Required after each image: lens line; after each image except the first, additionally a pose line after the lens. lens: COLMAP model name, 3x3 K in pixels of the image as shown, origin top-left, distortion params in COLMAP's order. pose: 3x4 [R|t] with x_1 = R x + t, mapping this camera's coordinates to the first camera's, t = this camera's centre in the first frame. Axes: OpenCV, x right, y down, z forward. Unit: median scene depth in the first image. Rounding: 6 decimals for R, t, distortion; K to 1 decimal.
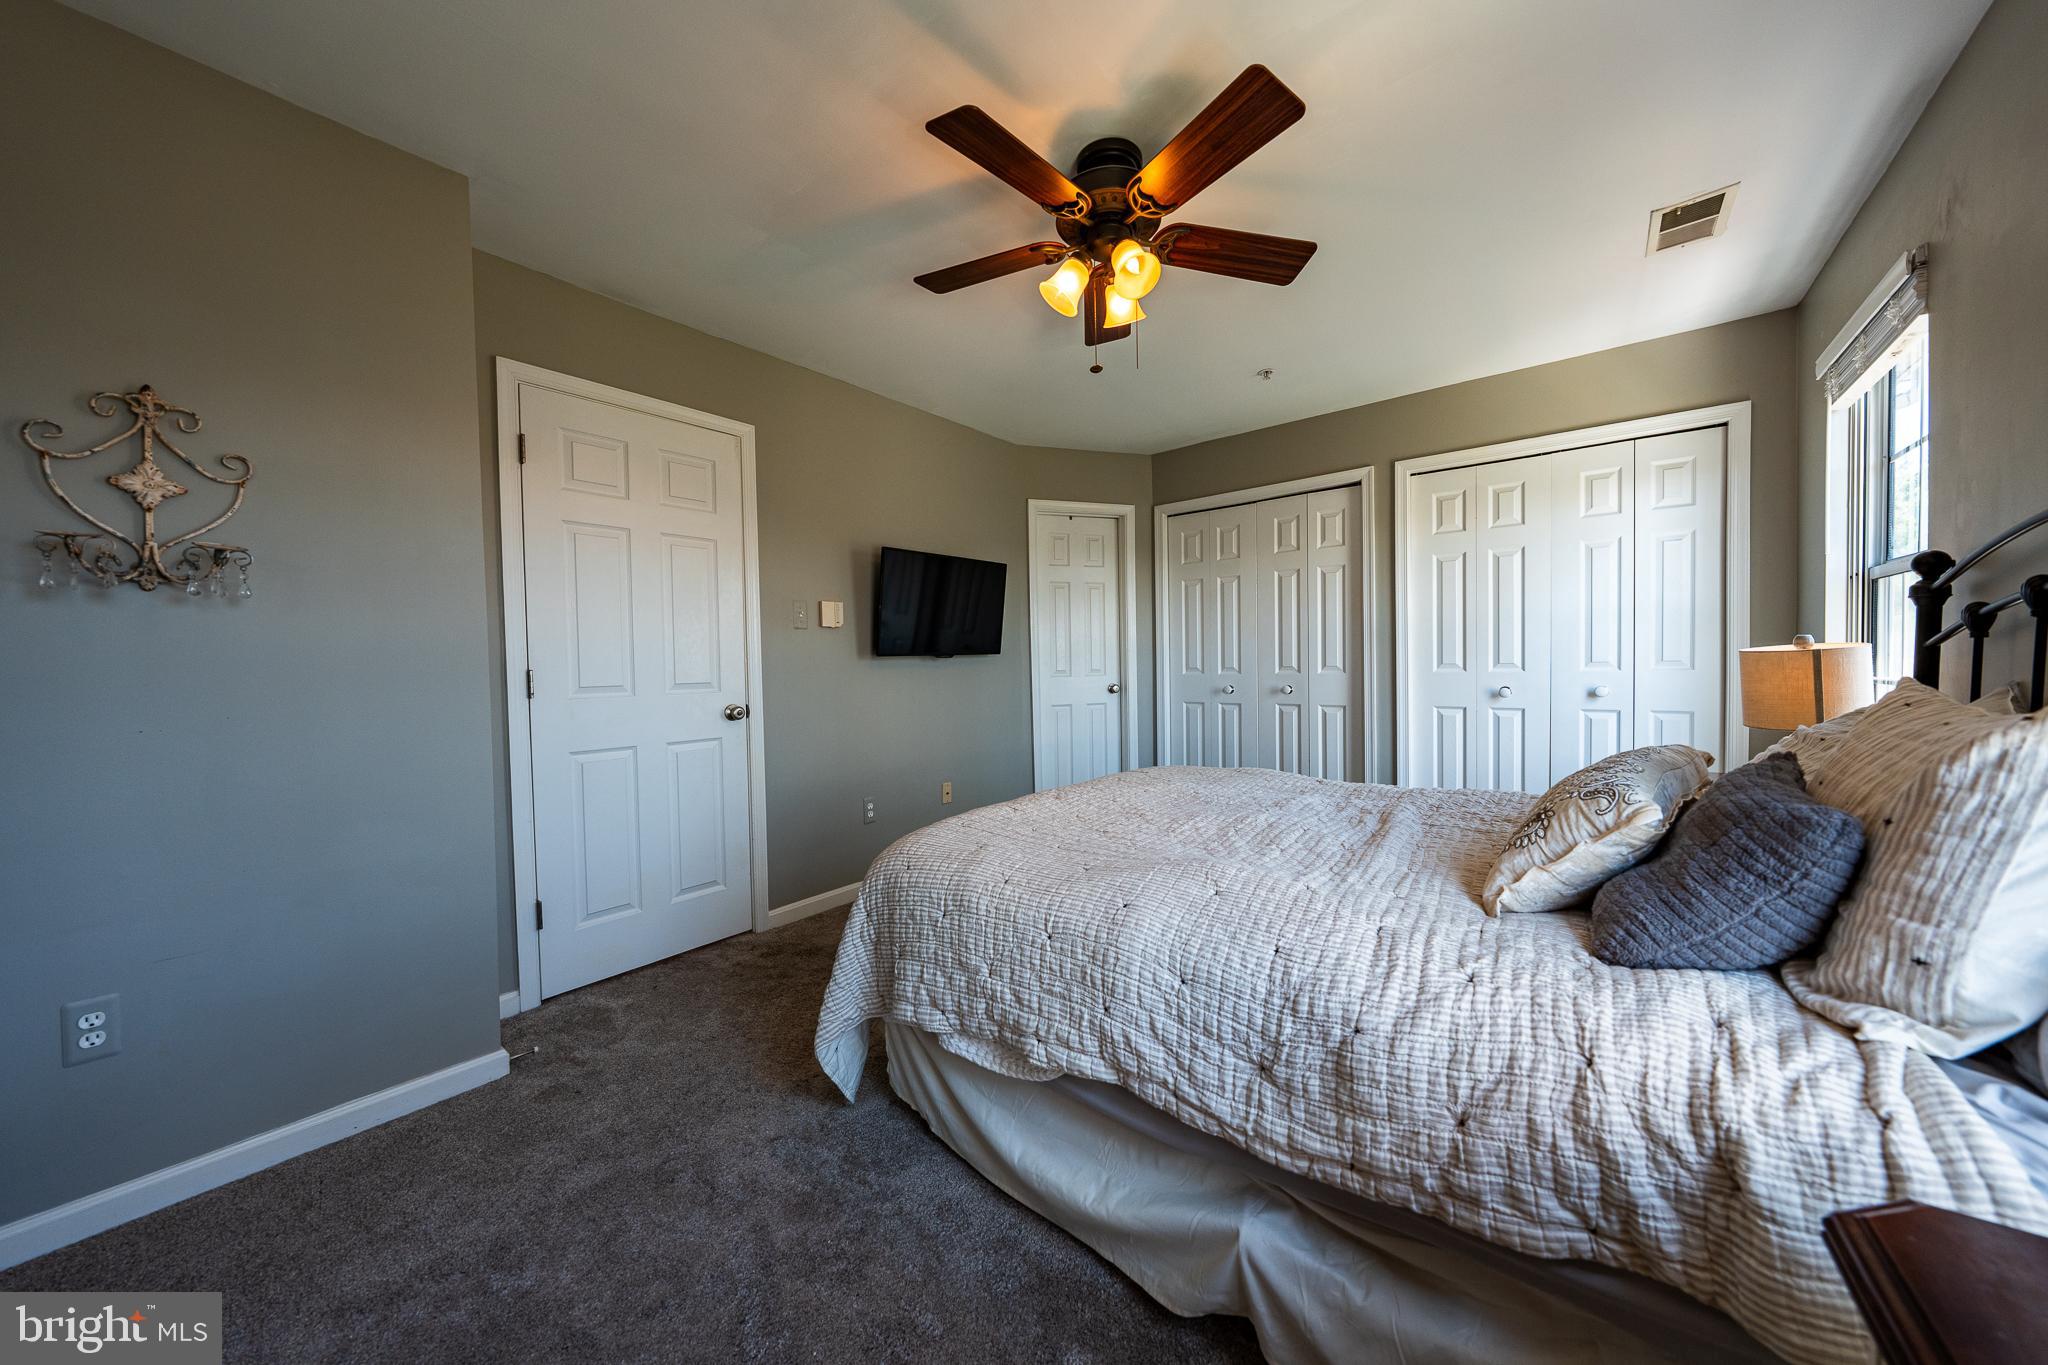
lens RADIAL K [[701.0, 0, 1009.6], [0, 701.0, 679.6], [0, 0, 1]] dist [-0.001595, -0.000055]
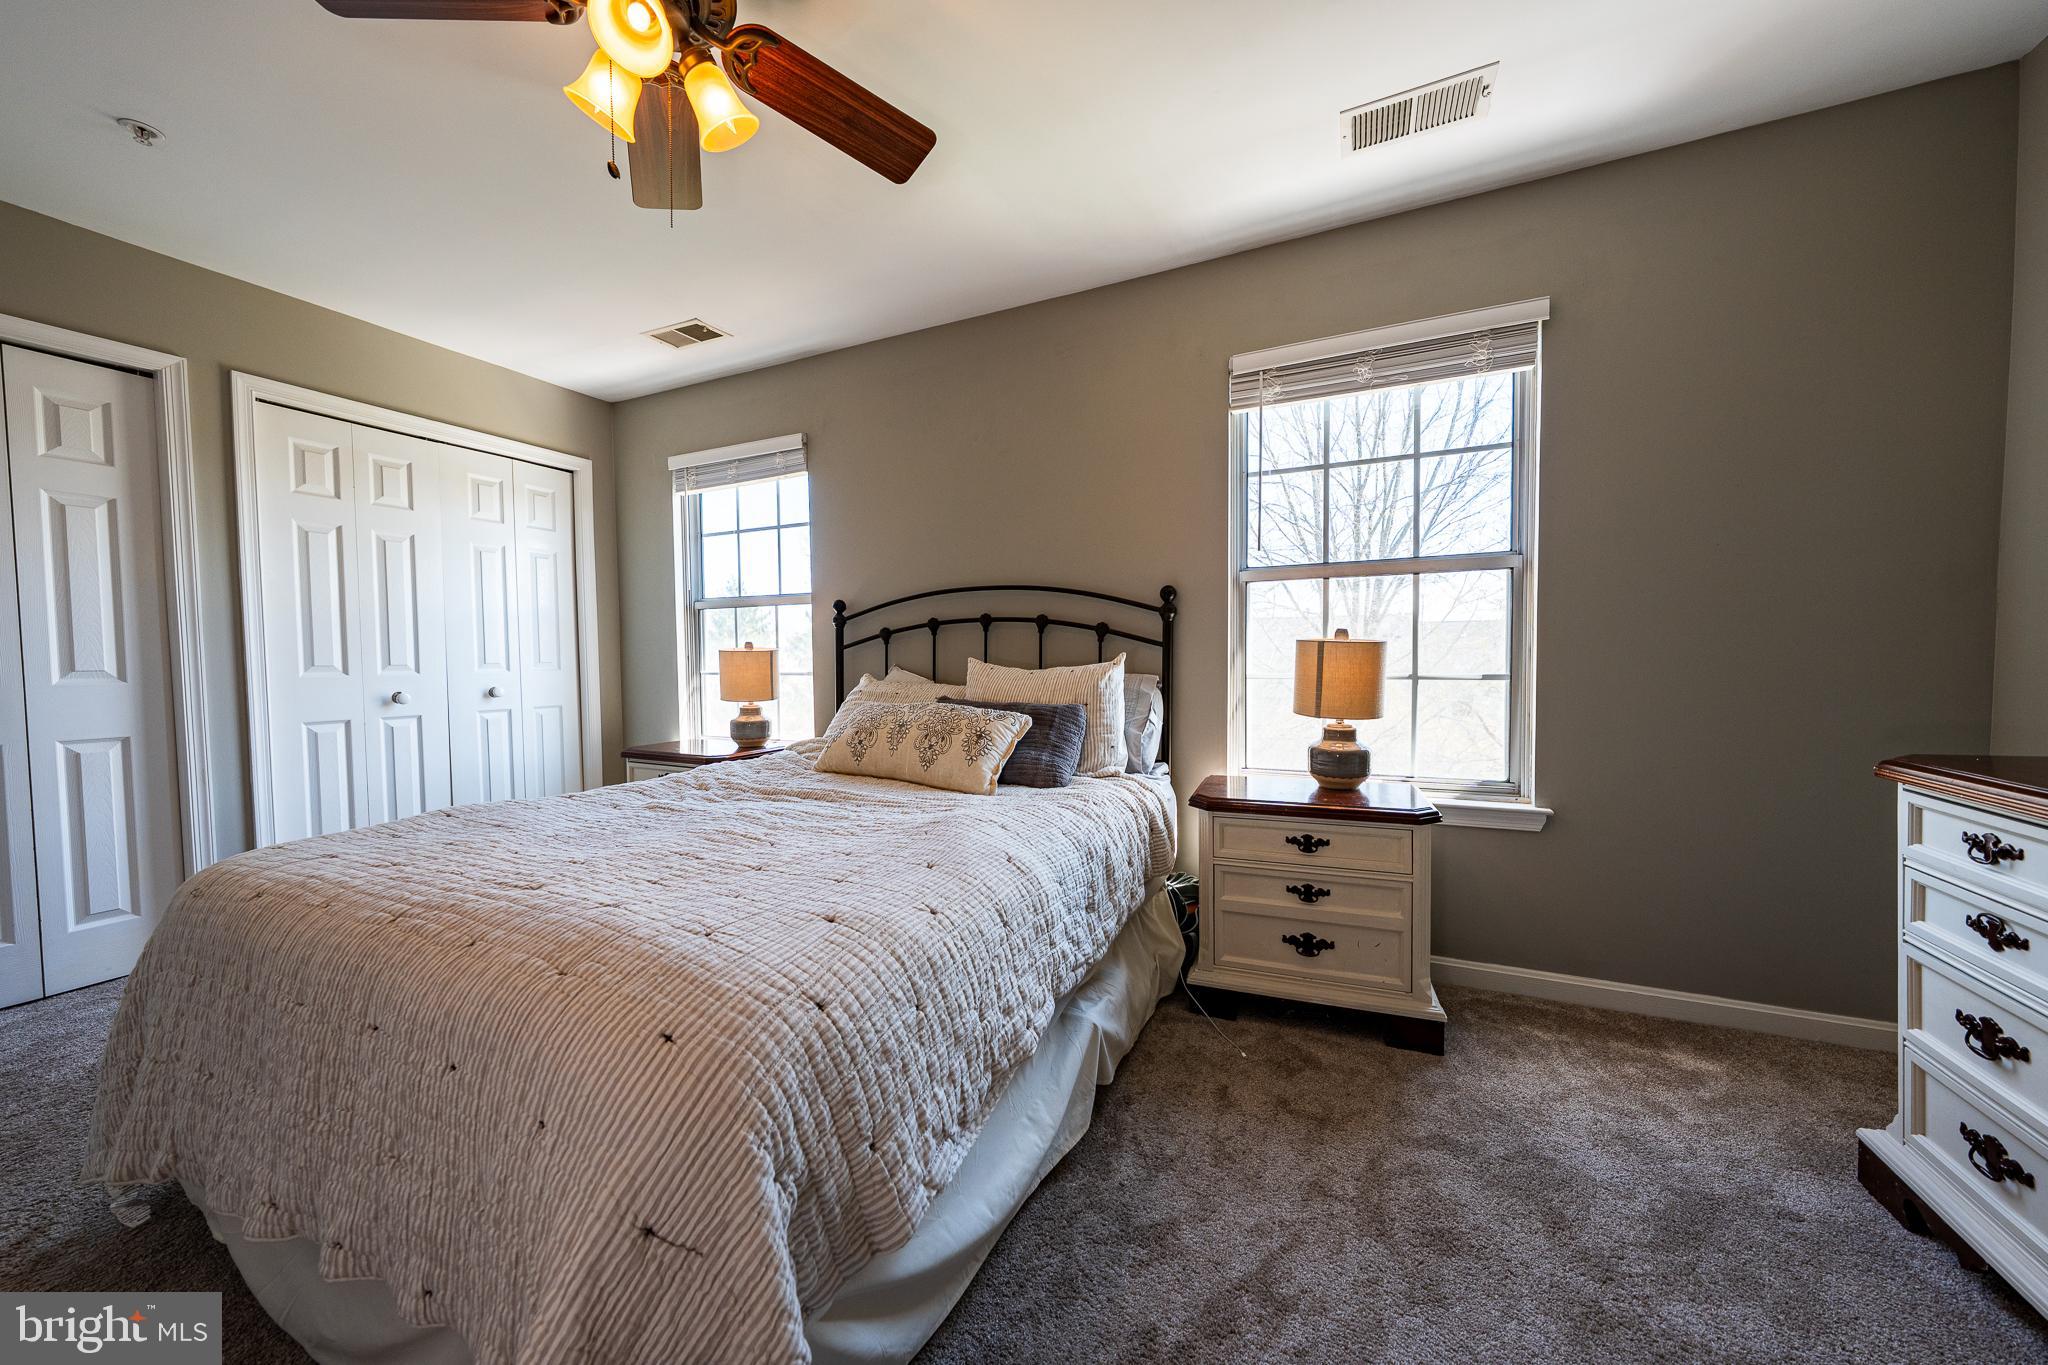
lens RADIAL K [[732.1, 0, 1004.7], [0, 732.1, 681.7], [0, 0, 1]] dist [0.001302, 0.000006]
pose [[-0.253099, -0.011071, 0.967377, -0.389321], [0.042619, 0.998836, 0.022582, 0.009497], [-0.966501, 0.046944, -0.252333, 0.541350]]
